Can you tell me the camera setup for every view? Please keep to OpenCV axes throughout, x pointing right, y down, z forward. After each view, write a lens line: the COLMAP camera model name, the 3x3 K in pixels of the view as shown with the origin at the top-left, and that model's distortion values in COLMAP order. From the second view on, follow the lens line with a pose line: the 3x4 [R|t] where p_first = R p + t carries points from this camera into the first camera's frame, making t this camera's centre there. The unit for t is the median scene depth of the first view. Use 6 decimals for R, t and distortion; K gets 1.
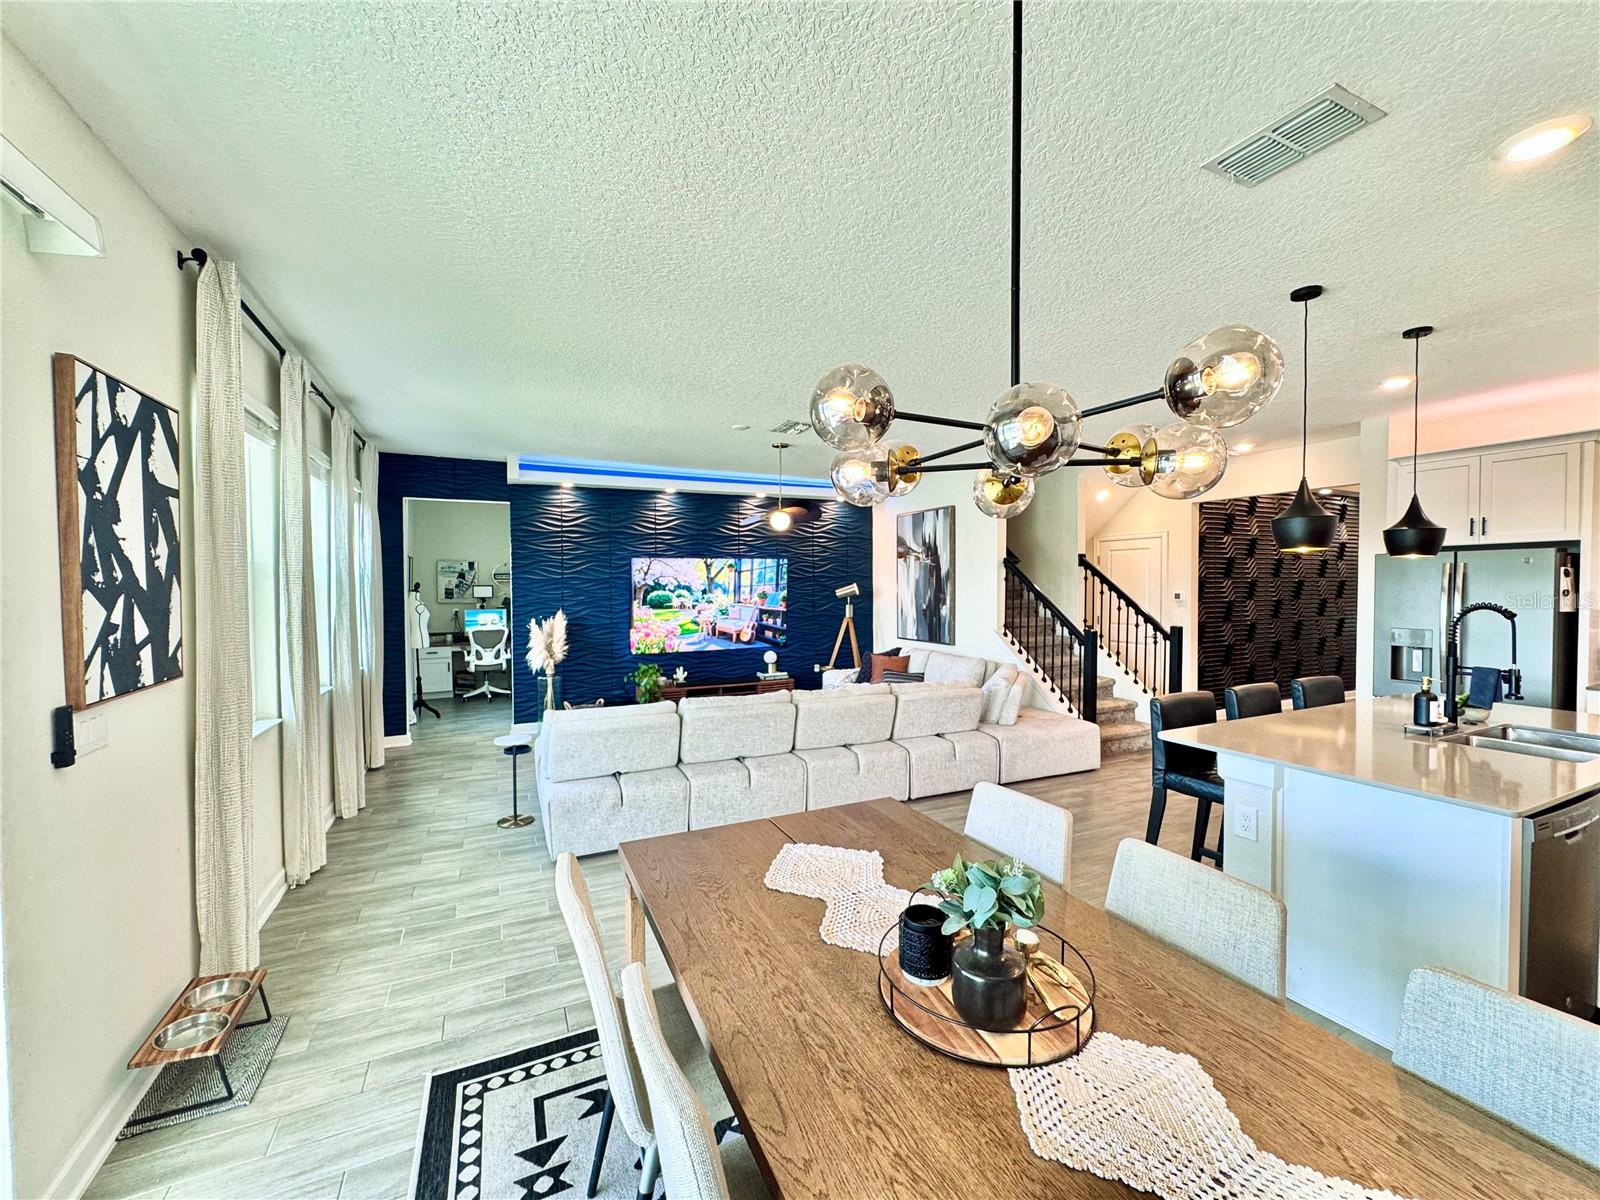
lens RADIAL K [[639.4, 0, 802.2], [0, 639.4, 600.6], [0, 0, 1]] dist [-0.003138, 0.001247]
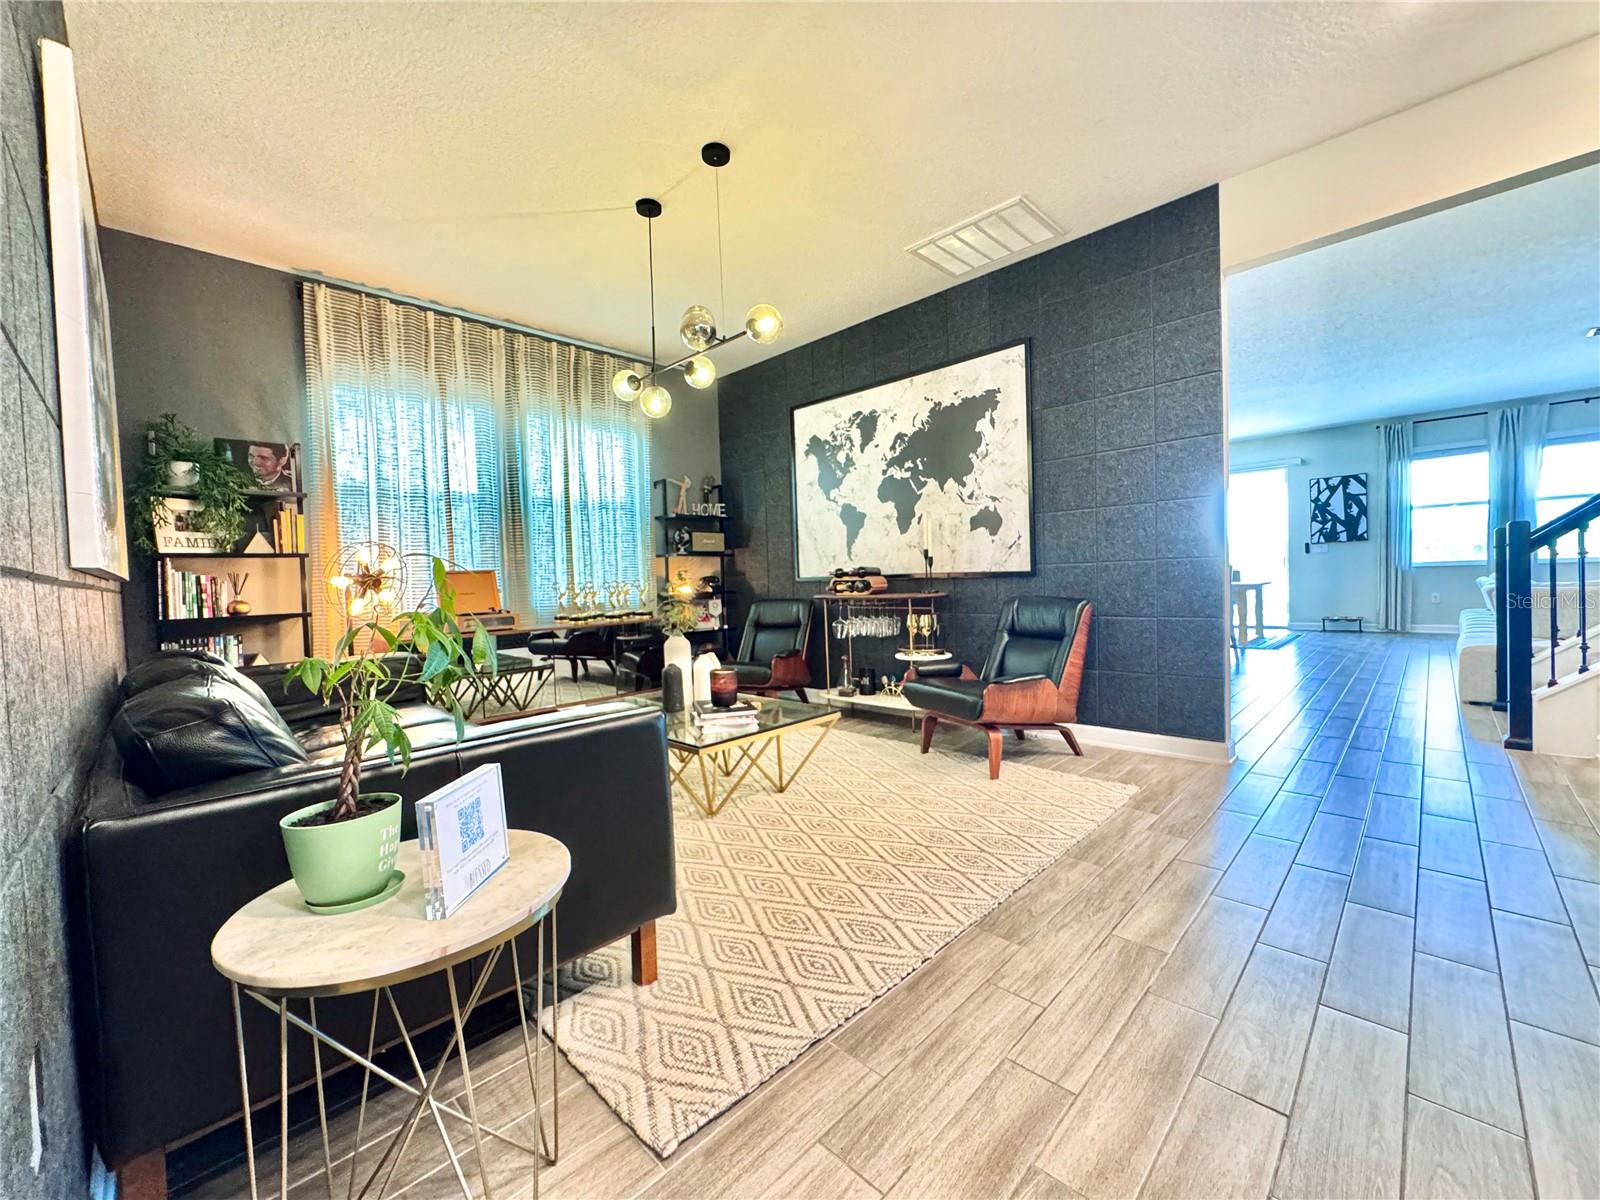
lens RADIAL K [[639.4, 0, 796.9], [0, 639.4, 598.1], [0, 0, 1]] dist [-0.003138, 0.001247]
pose [[-0.938563, 0.049551, -0.341531, 1.174571], [0.032488, 0.997930, 0.055504, 0.045059], [0.343574, 0.040998, -0.938230, 1.110636]]
